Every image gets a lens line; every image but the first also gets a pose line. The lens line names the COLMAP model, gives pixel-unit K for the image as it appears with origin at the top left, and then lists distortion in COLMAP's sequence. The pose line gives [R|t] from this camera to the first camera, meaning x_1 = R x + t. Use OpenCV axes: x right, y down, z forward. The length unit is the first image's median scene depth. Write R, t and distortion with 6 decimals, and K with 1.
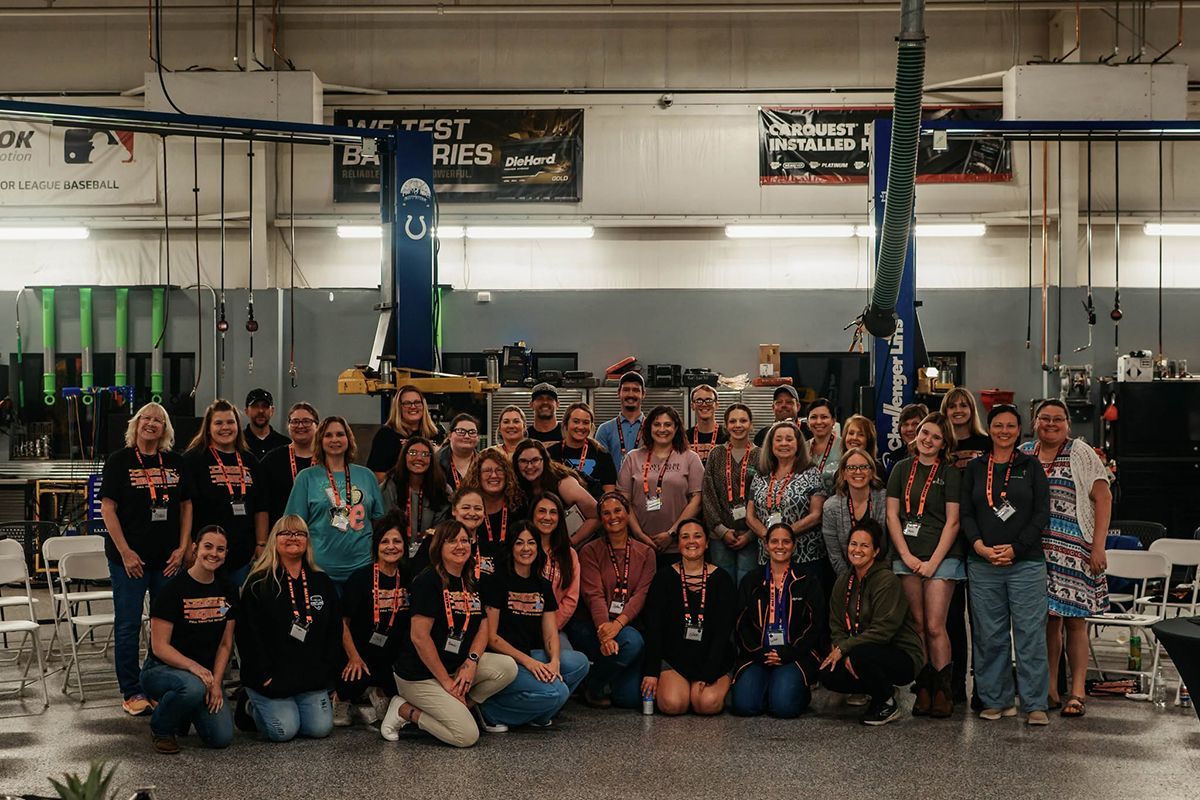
lens RADIAL K [[891.3, 0, 600.1], [0, 891.3, 403.1], [0, 0, 1]] dist [-0.006670, -0.000234]
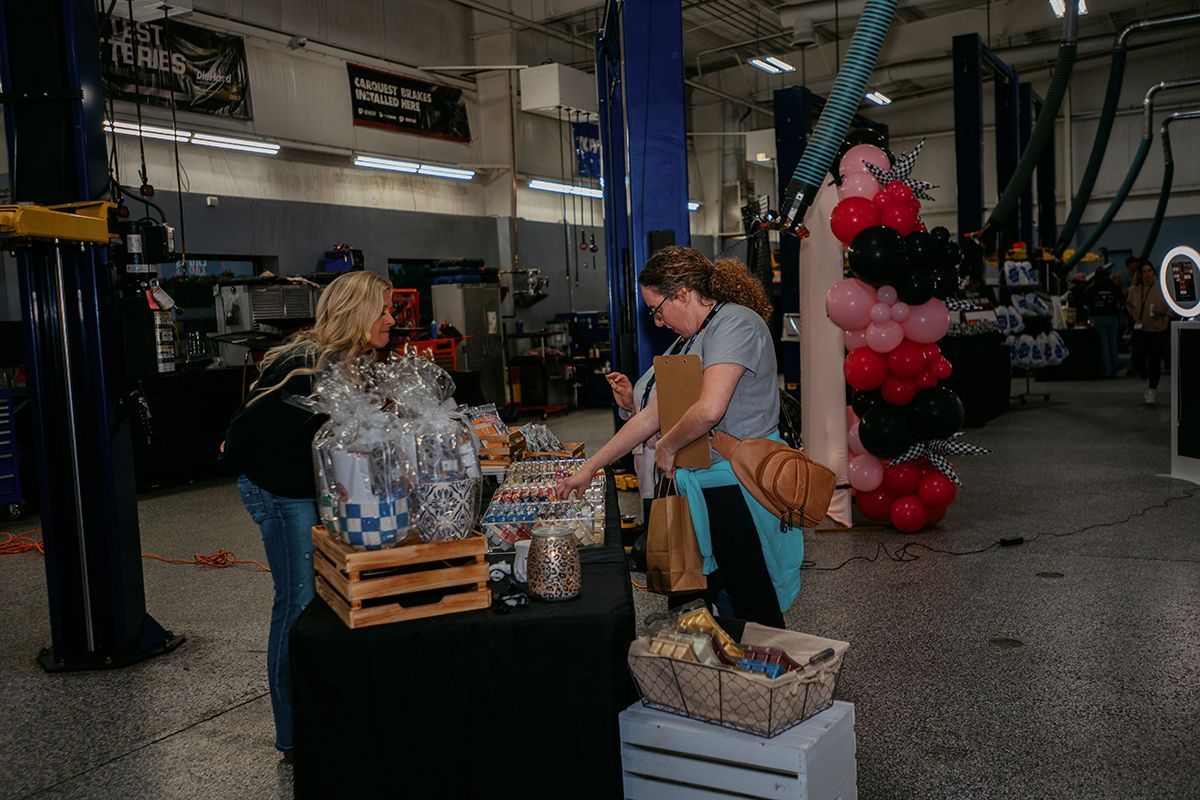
lens RADIAL K [[1109.2, 0, 600.5], [0, 1109.2, 398.3], [0, 0, 1]] dist [-0.005992, 0.000000]
pose [[0.498243, -0.084838, 0.862877, -1.050448], [0.038534, 0.996385, 0.075714, 0.036733], [-0.866181, -0.004474, 0.499711, -0.095318]]
